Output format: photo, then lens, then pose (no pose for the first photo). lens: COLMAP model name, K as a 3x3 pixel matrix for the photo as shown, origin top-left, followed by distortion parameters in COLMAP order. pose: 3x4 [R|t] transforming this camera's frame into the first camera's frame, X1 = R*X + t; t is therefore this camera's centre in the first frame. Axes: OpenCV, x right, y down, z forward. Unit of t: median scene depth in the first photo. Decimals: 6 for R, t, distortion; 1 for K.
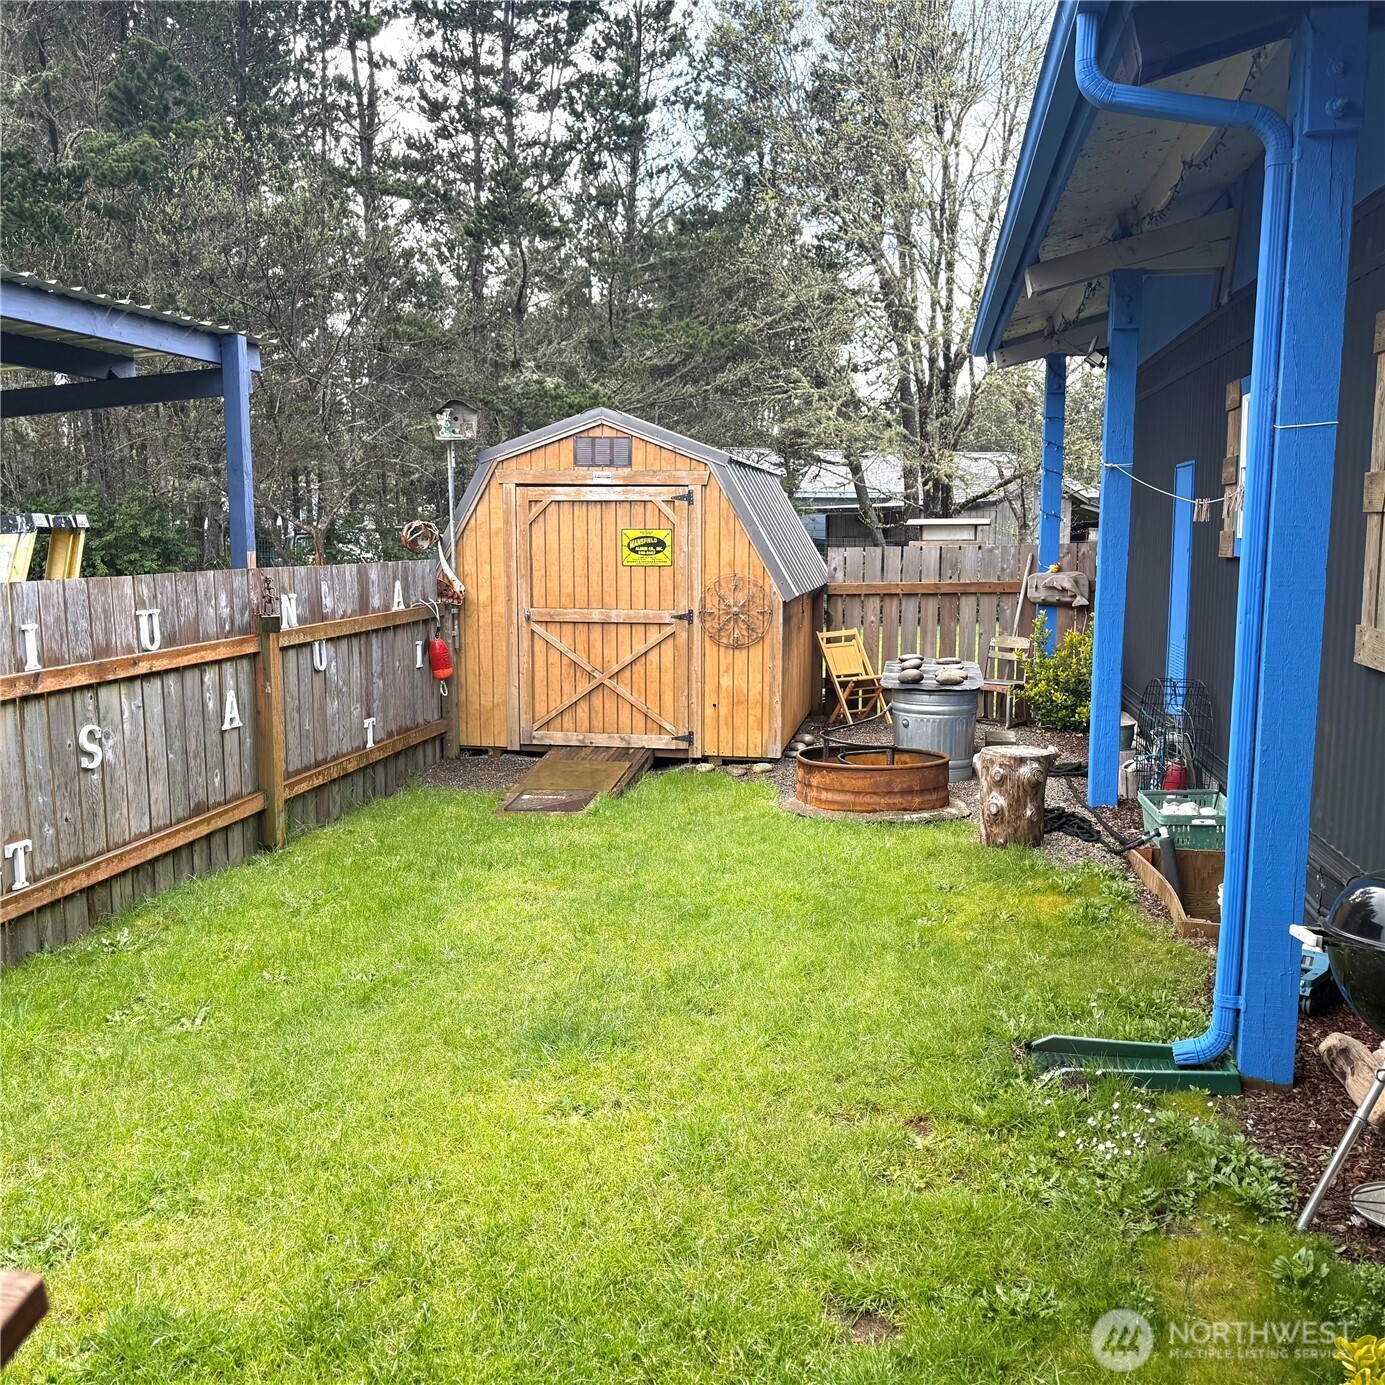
lens RADIAL K [[1306.7, 0, 687.3], [0, 1306.7, 695.3], [0, 0, 1]] dist [0.101673, 0.000000]
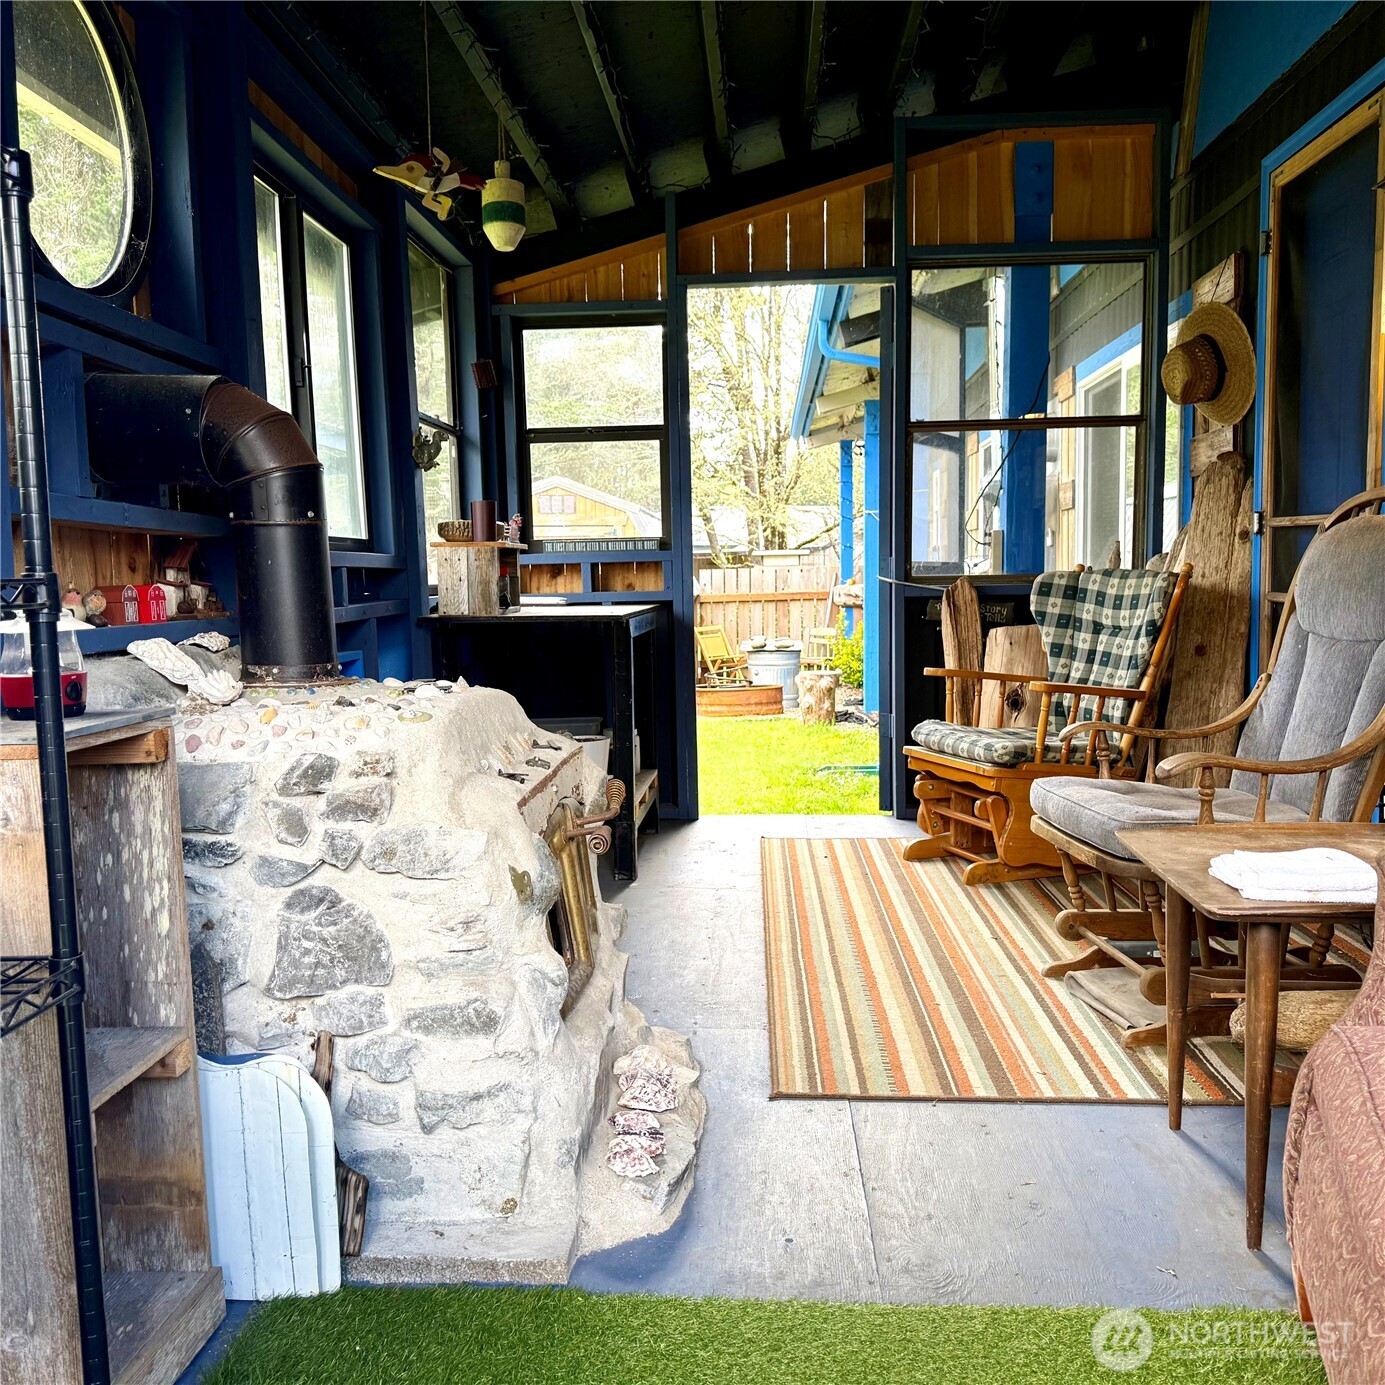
lens RADIAL K [[1306.7, 0, 697.1], [0, 1306.7, 695.7], [0, 0, 1]] dist [0.101673, 0.000000]
pose [[0.992164, -0.023474, 0.122717, -0.039246], [0.028380, 0.998860, -0.038389, 0.041890], [-0.121676, 0.041570, 0.991699, -0.220927]]
